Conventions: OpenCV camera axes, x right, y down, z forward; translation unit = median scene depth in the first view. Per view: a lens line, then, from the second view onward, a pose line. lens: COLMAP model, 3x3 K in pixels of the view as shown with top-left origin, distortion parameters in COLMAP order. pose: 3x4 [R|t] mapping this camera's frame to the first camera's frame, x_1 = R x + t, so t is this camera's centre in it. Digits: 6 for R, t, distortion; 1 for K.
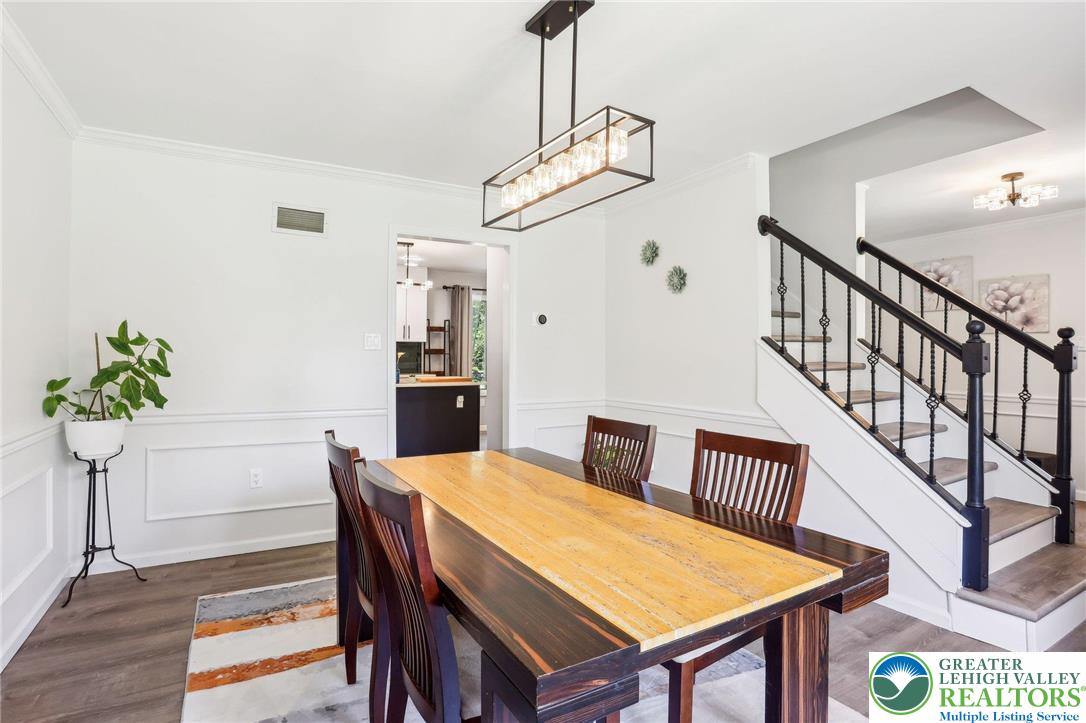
lens RADIAL K [[542.9, 0, 535.3], [0, 542.9, 360.5], [0, 0, 1]] dist [-0.050577, 0.001832]
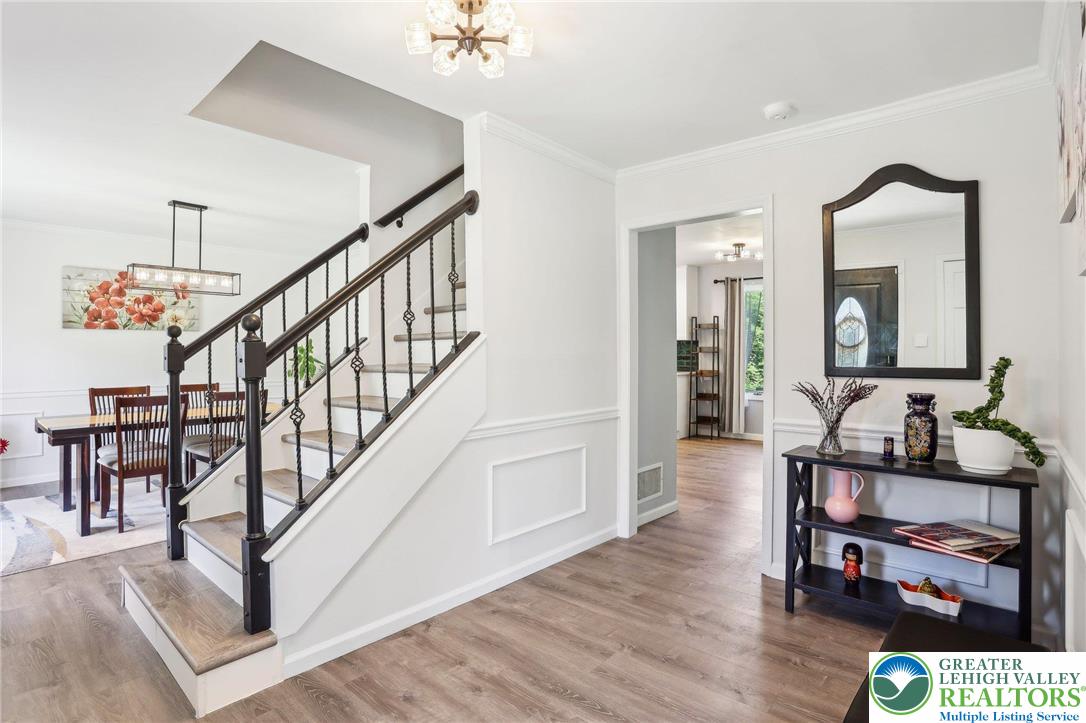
lens RADIAL K [[542.9, 0, 537.5], [0, 542.9, 355.0], [0, 0, 1]] dist [-0.050577, 0.001832]
pose [[0.296856, -0.005840, -0.954904, 1.523670], [0.002336, 0.999983, -0.005390, -0.004181], [0.954919, -0.000631, 0.296865, 0.974542]]
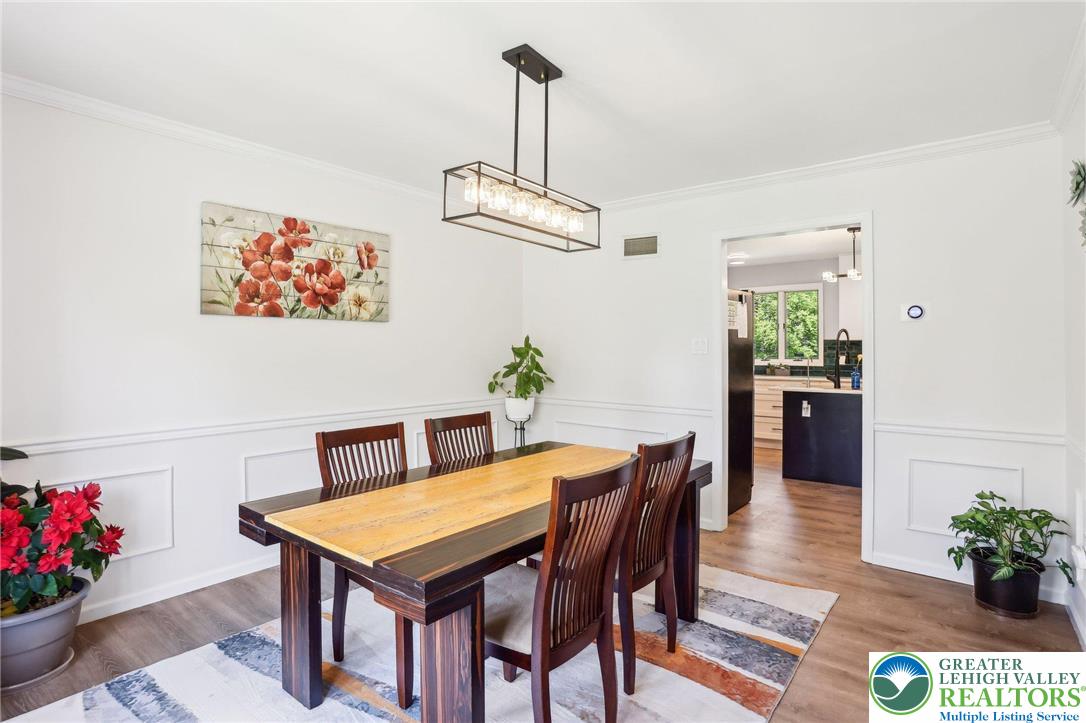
lens RADIAL K [[542.9, 0, 508.6], [0, 542.9, 359.0], [0, 0, 1]] dist [-0.050577, 0.001832]
pose [[0.325833, 0.009012, -0.945384, 0.768569], [0.002359, 0.999944, 0.010346, -0.024910], [0.945424, -0.005601, 0.325793, 0.389774]]
